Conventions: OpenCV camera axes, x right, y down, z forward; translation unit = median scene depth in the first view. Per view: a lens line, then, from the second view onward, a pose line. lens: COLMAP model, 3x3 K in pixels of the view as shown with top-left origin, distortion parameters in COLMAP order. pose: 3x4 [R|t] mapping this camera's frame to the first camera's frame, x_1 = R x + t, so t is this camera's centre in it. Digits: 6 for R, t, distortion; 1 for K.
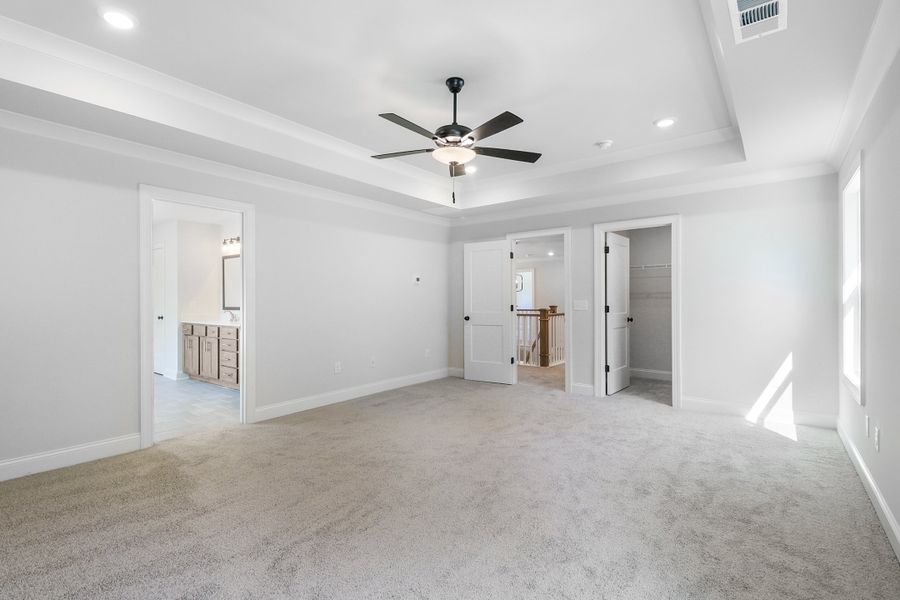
lens RADIAL K [[421.7, 0, 448.4], [0, 421.7, 299.5], [0, 0, 1]] dist [0.011868, -0.003261]
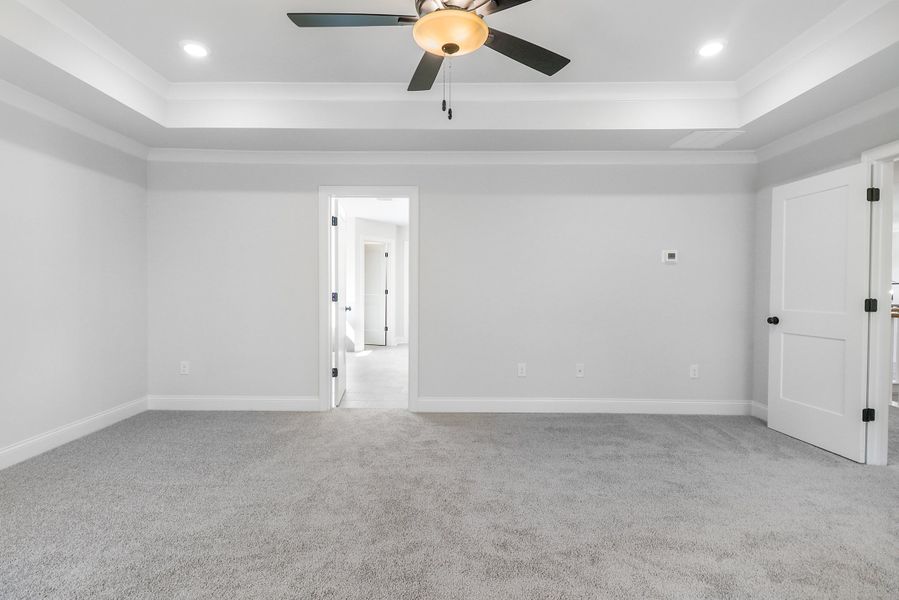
lens RADIAL K [[421.3, 0, 447.8], [0, 421.3, 293.7], [0, 0, 1]] dist [0.011868, -0.003261]
pose [[0.607289, 0.016161, -0.794317, 0.339592], [-0.006035, 0.999858, 0.015729, 0.004179], [0.794458, -0.004758, 0.607300, 0.462916]]
